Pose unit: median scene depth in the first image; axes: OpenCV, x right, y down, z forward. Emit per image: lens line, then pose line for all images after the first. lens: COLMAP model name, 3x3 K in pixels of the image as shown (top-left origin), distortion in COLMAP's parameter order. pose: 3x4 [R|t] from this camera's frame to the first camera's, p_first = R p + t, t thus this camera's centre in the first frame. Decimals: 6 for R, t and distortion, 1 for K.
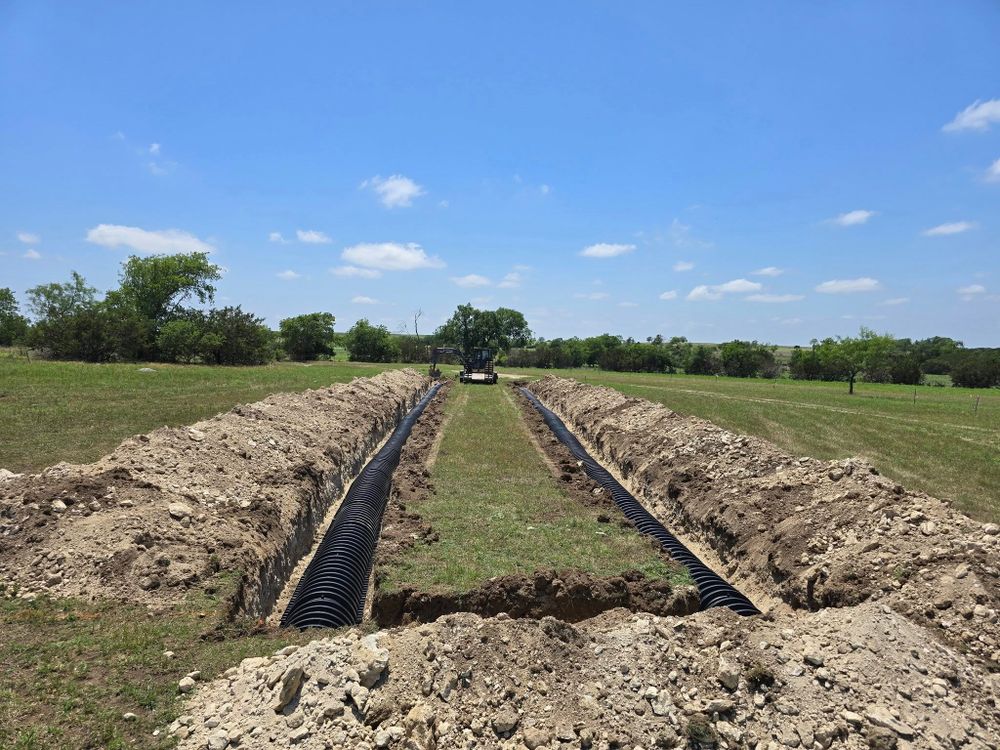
lens RADIAL K [[699.9, 0, 494.2], [0, 699.9, 364.8], [0, 0, 1]] dist [0.049169, -0.038948]
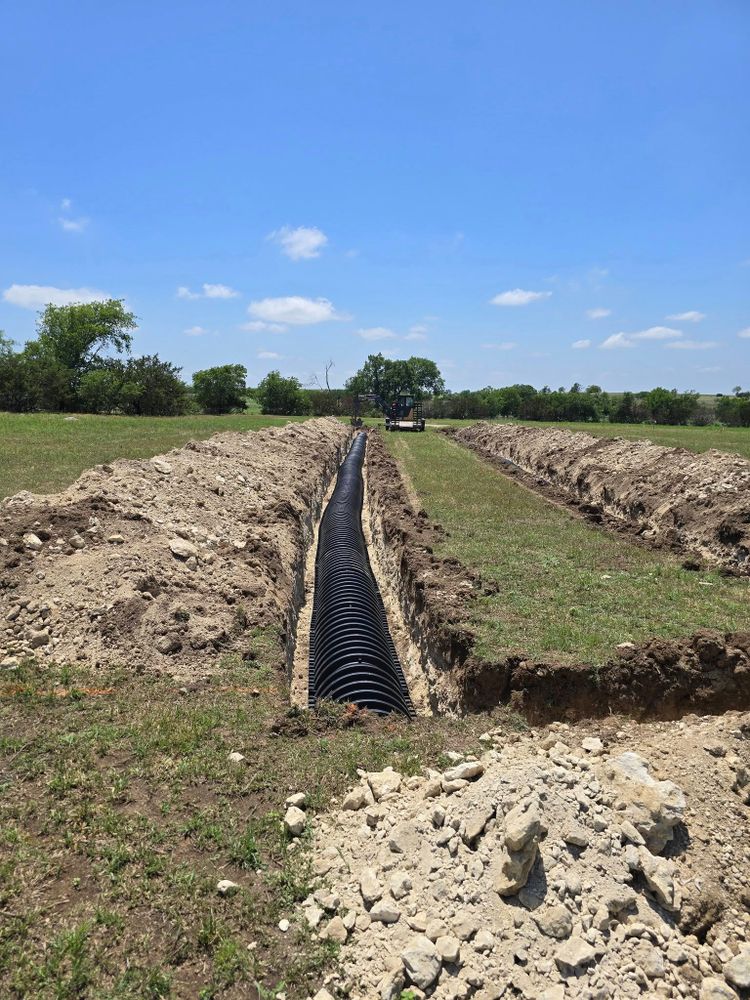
lens RADIAL K [[699.9, 0, 351.3], [0, 699.9, 480.1], [0, 0, 1]] dist [0.049169, -0.038948]
pose [[0.997613, -0.005440, -0.068842, -0.181184], [0.011346, 0.996257, 0.085693, 0.059740], [0.068118, -0.086269, 0.993940, 0.228806]]
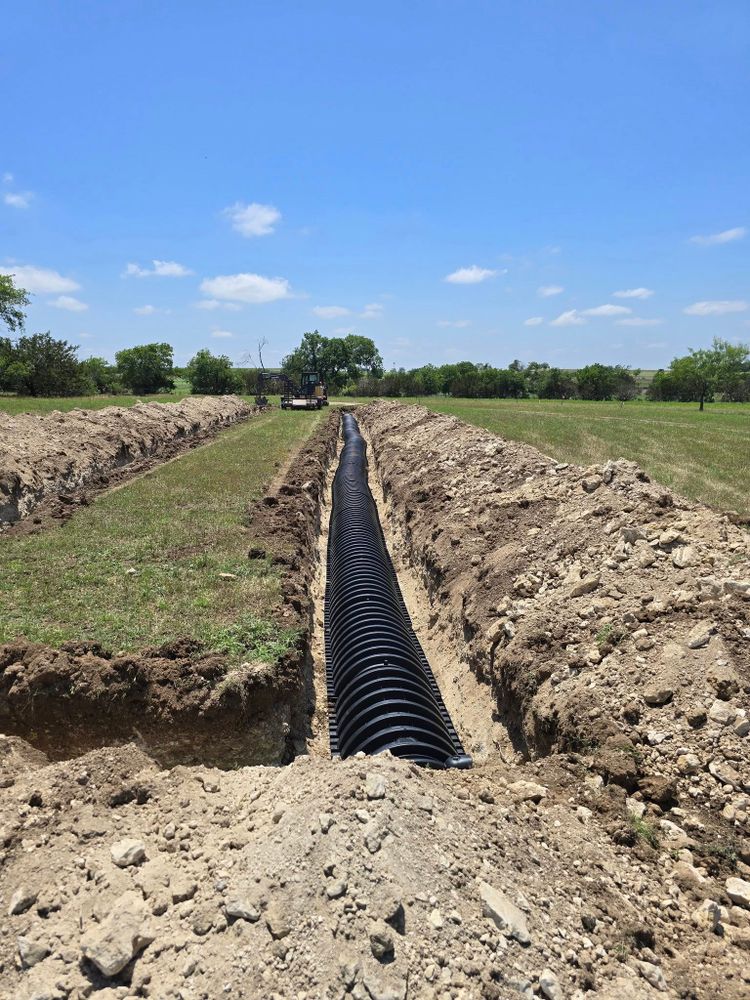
lens RADIAL K [[699.9, 0, 354.1], [0, 699.9, 478.6], [0, 0, 1]] dist [0.049169, -0.038948]
pose [[0.999706, -0.023433, -0.006276, 0.289060], [0.023997, 0.993159, 0.114274, 0.073439], [0.003556, -0.114391, 0.993429, 0.341001]]
